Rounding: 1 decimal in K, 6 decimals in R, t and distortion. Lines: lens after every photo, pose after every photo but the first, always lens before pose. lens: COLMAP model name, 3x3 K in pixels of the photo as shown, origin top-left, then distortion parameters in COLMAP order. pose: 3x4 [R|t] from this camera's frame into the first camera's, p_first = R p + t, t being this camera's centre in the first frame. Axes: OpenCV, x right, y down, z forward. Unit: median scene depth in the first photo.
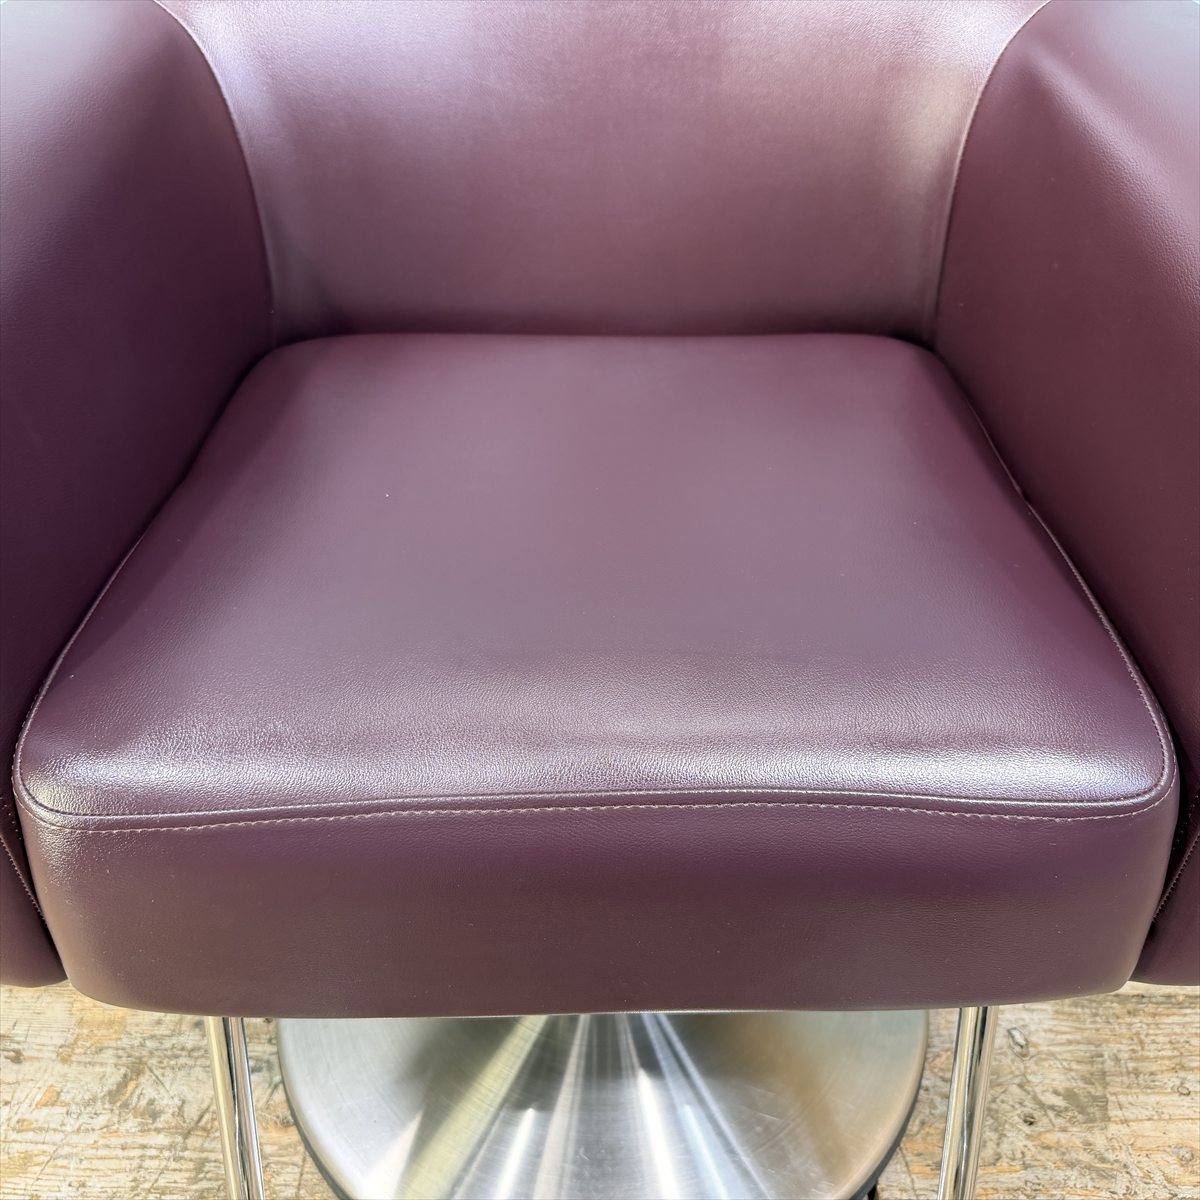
lens RADIAL K [[1152.2, 0, 597.5], [0, 1152.2, 602.0], [0, 0, 1]] dist [-0.016246, 0.000000]
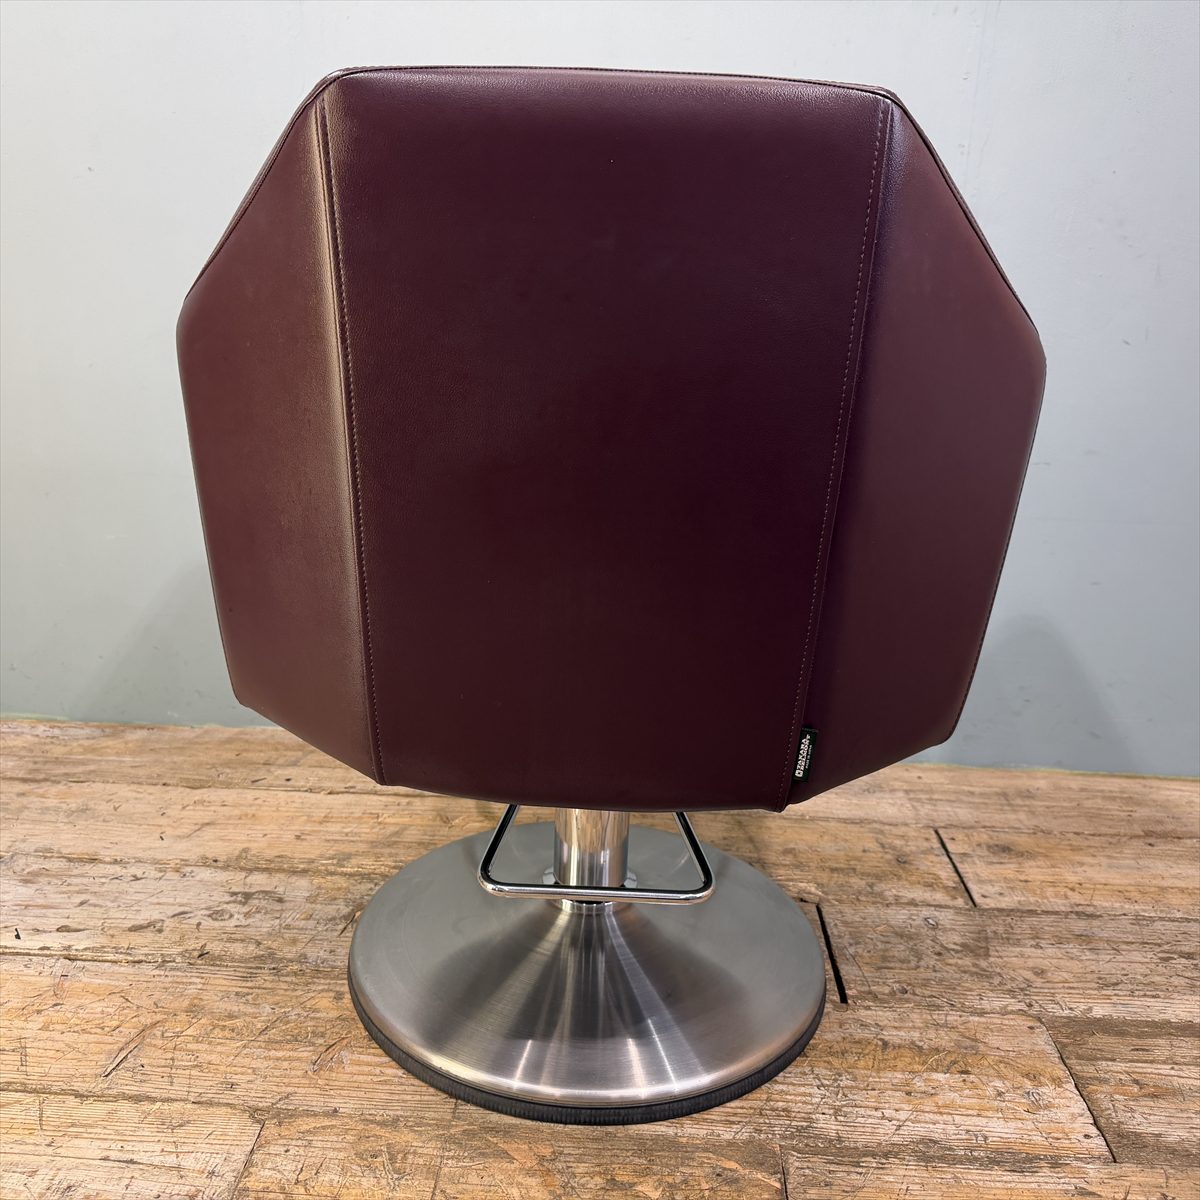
lens RADIAL K [[1152.2, 0, 572.7], [0, 1152.2, 594.3], [0, 0, 1]] dist [-0.016246, 0.000000]
pose [[0.998713, 0.050235, -0.006931, -0.136274], [-0.049215, 0.927202, -0.371314, 0.621234], [-0.012227, 0.371177, 0.928482, -0.641403]]
